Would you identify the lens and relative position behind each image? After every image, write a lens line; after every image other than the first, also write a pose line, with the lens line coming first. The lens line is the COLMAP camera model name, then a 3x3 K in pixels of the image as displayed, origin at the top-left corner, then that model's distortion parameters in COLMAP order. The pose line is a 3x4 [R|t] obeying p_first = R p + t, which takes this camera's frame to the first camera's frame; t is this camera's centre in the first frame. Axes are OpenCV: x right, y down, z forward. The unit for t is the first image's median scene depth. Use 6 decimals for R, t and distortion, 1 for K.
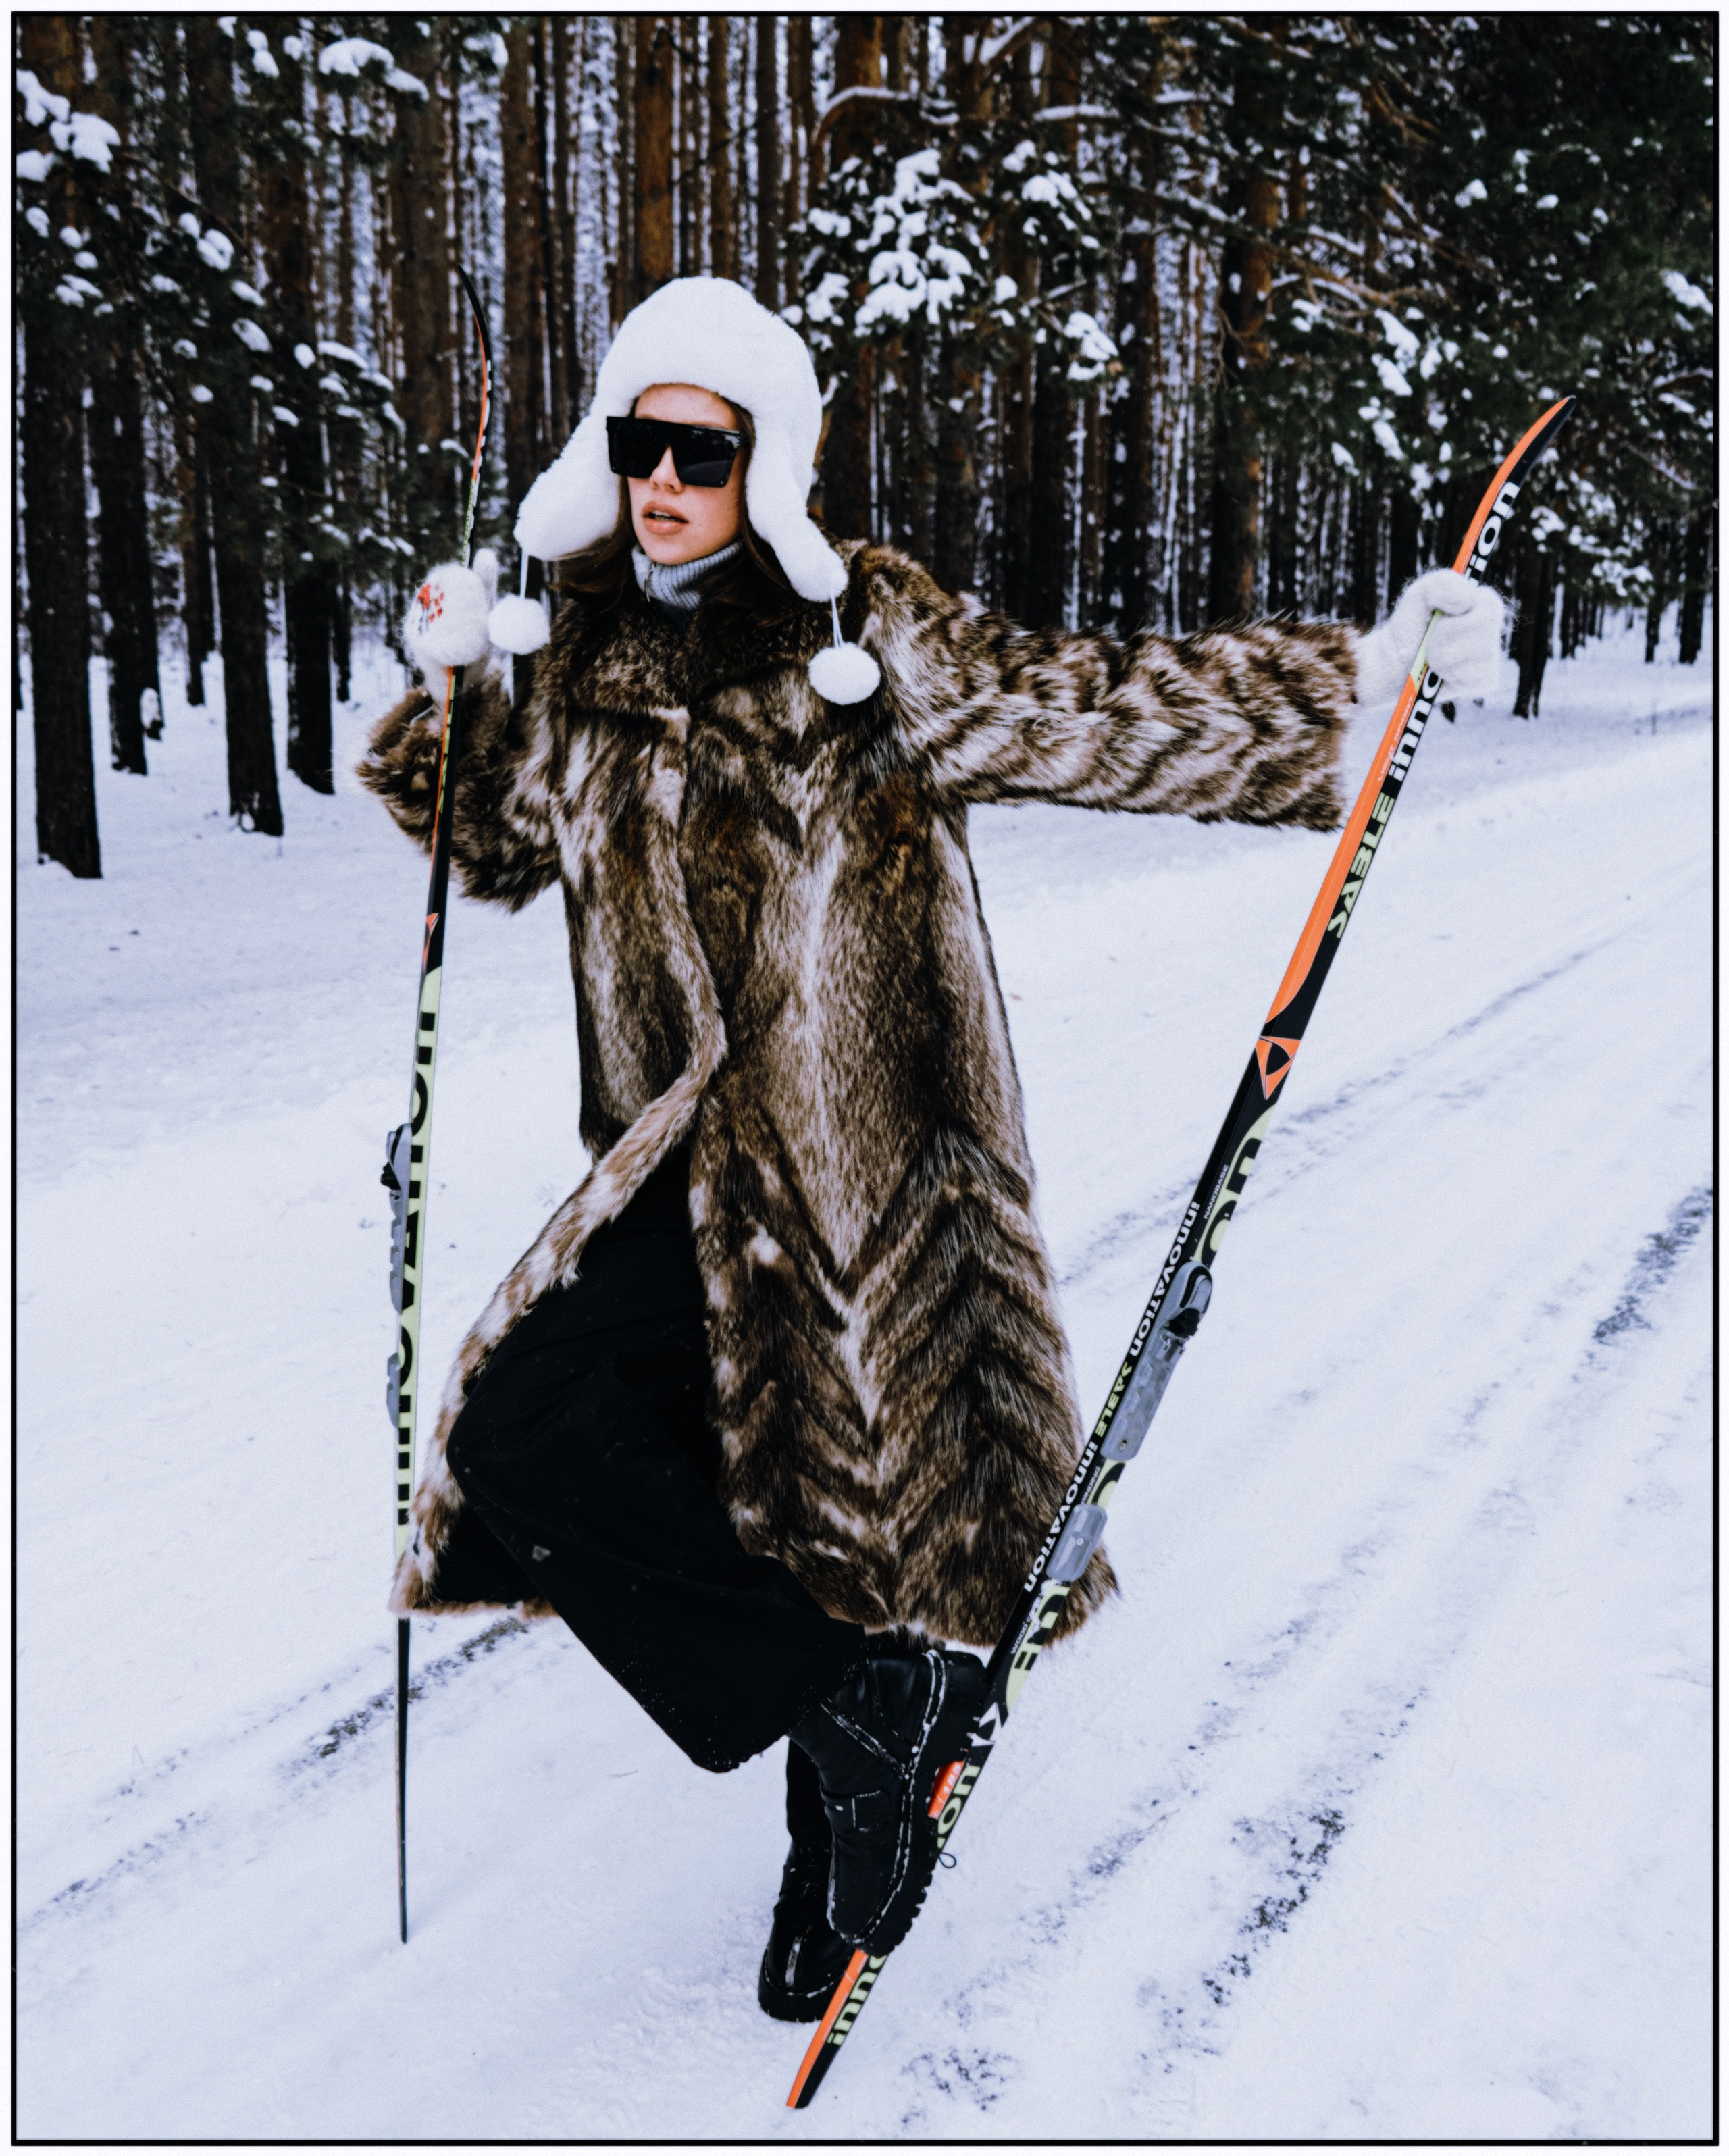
lens RADIAL K [[2059.5, 0, 874.2], [0, 2059.5, 1069.6], [0, 0, 1]] dist [-0.015502, 0.011598]
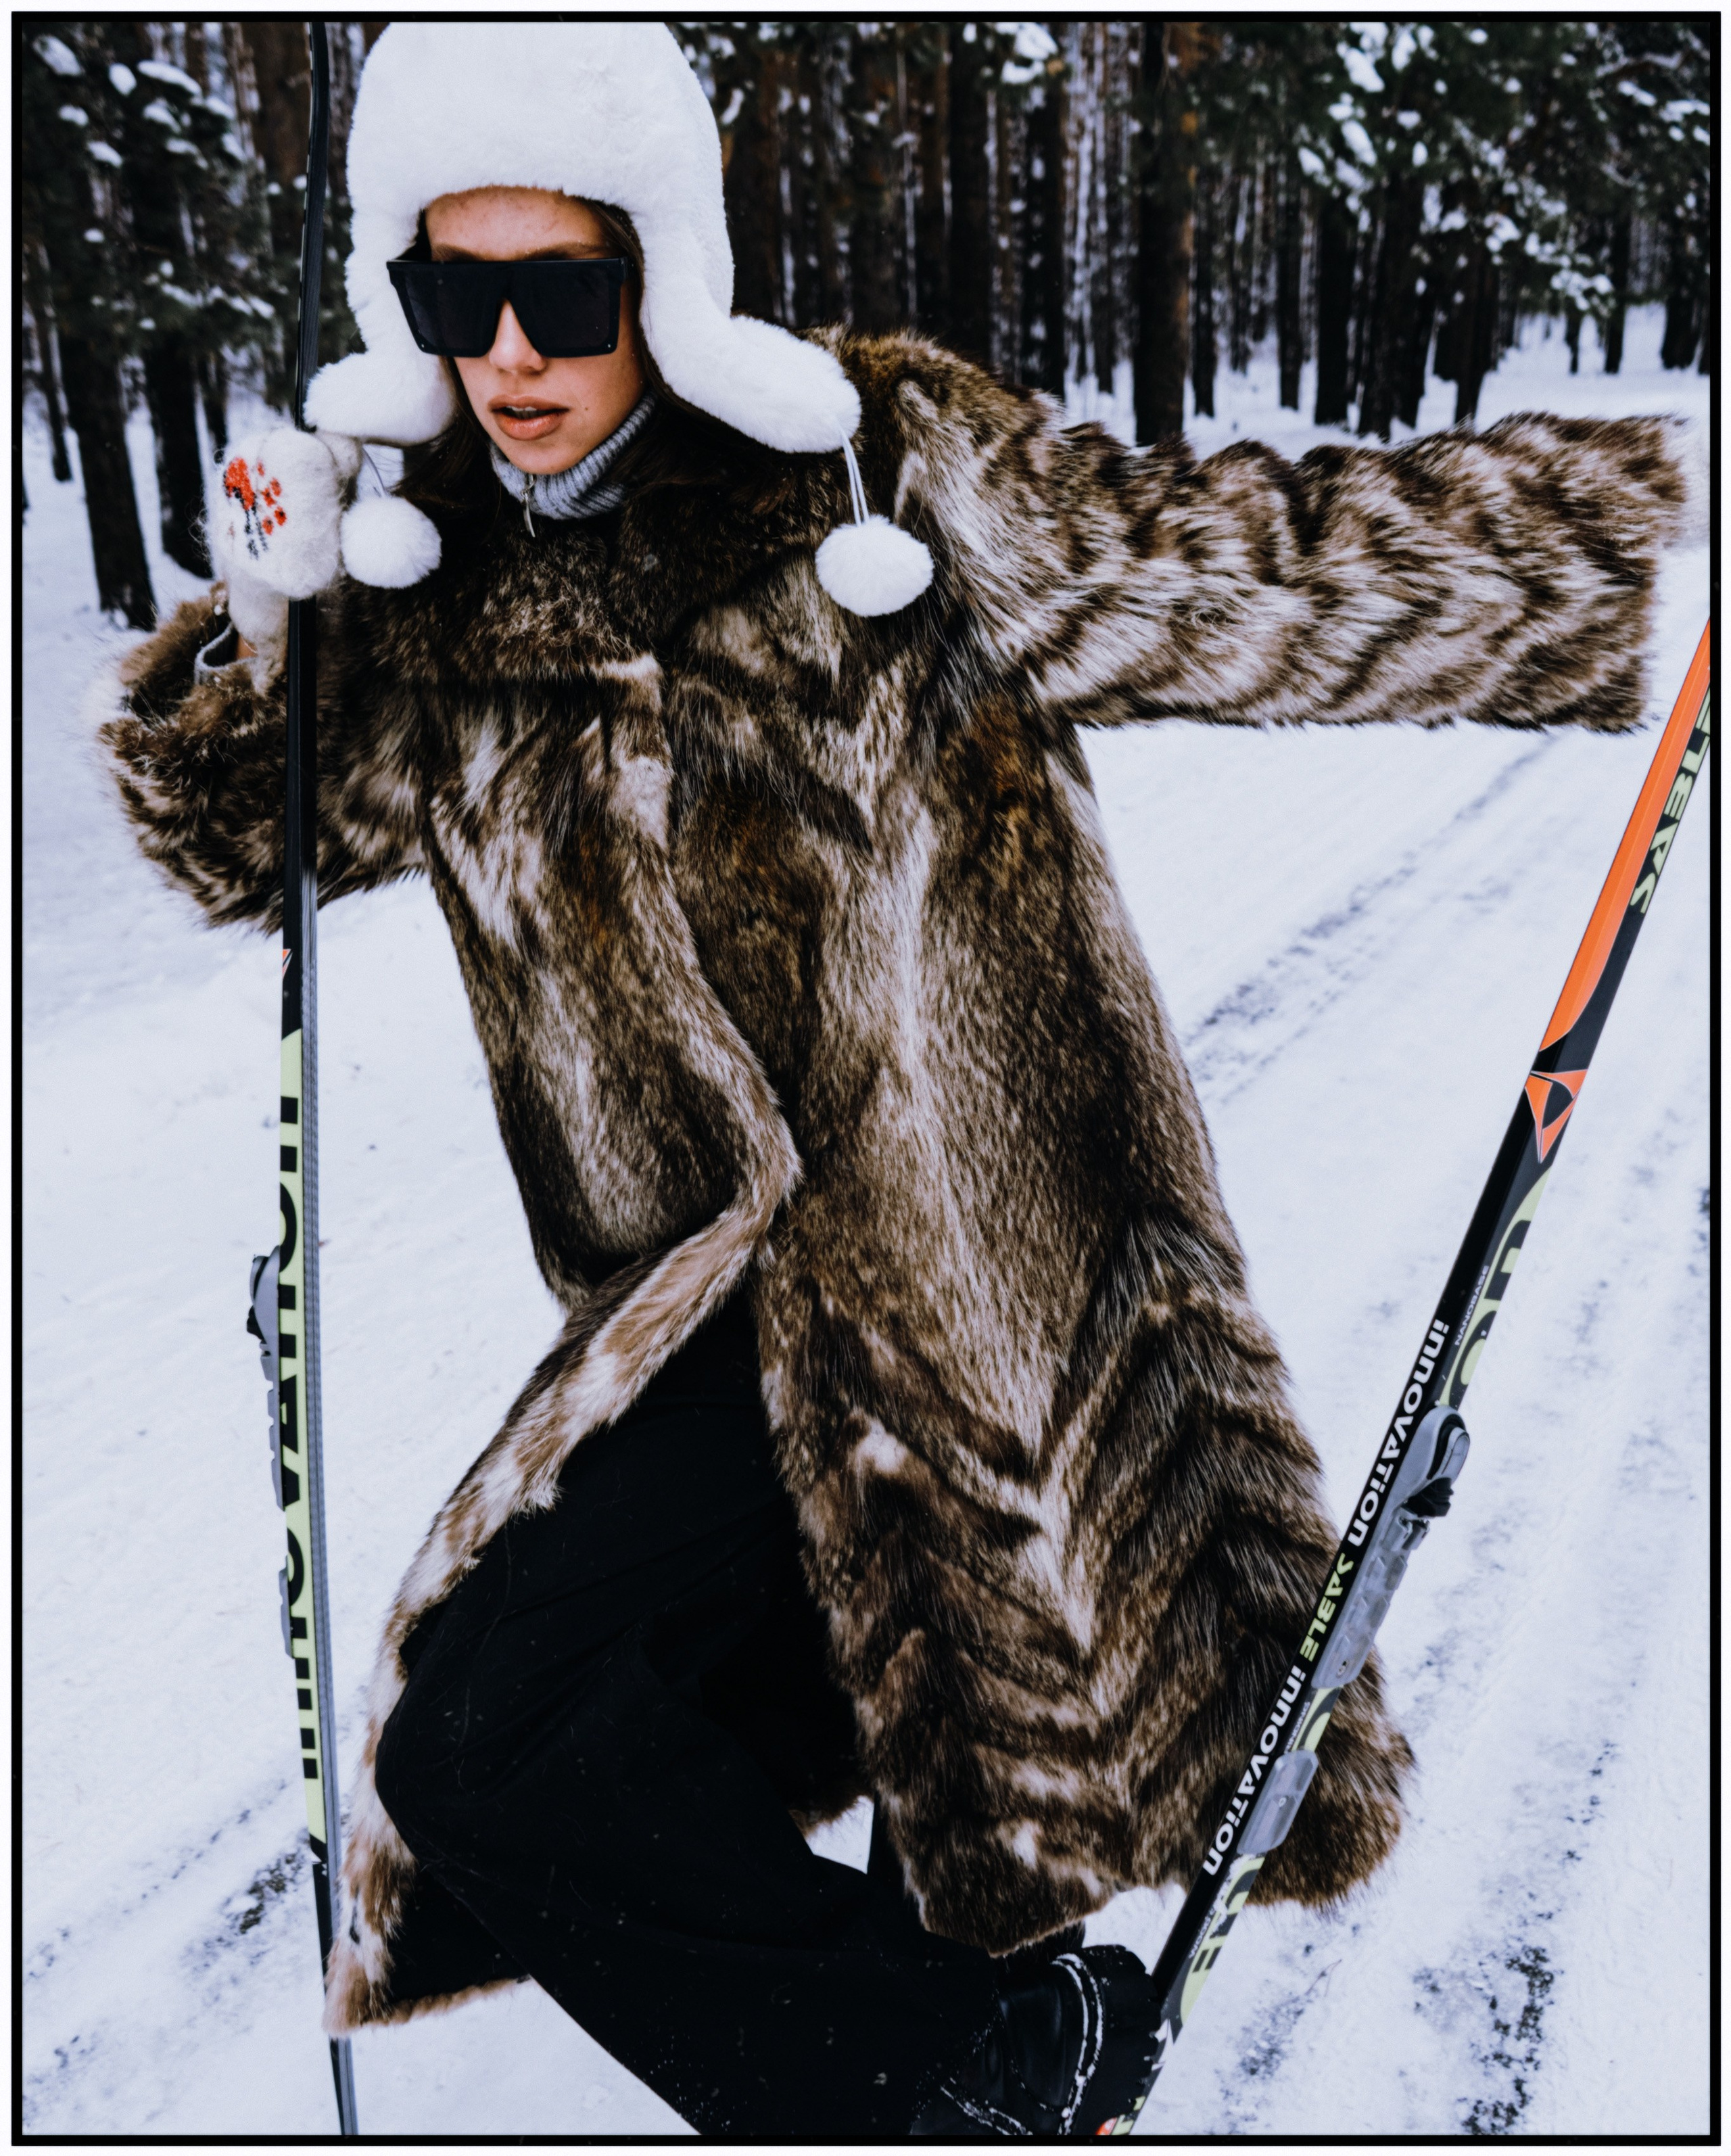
lens RADIAL K [[2059.4, 0, 875.2], [0, 2059.4, 1069.6], [0, 0, 1]] dist [-0.015502, 0.011598]
pose [[0.998344, -0.047293, 0.032742, -0.029241], [0.043062, 0.991878, 0.119684, -0.059517], [-0.038136, -0.118076, 0.992272, 0.197043]]
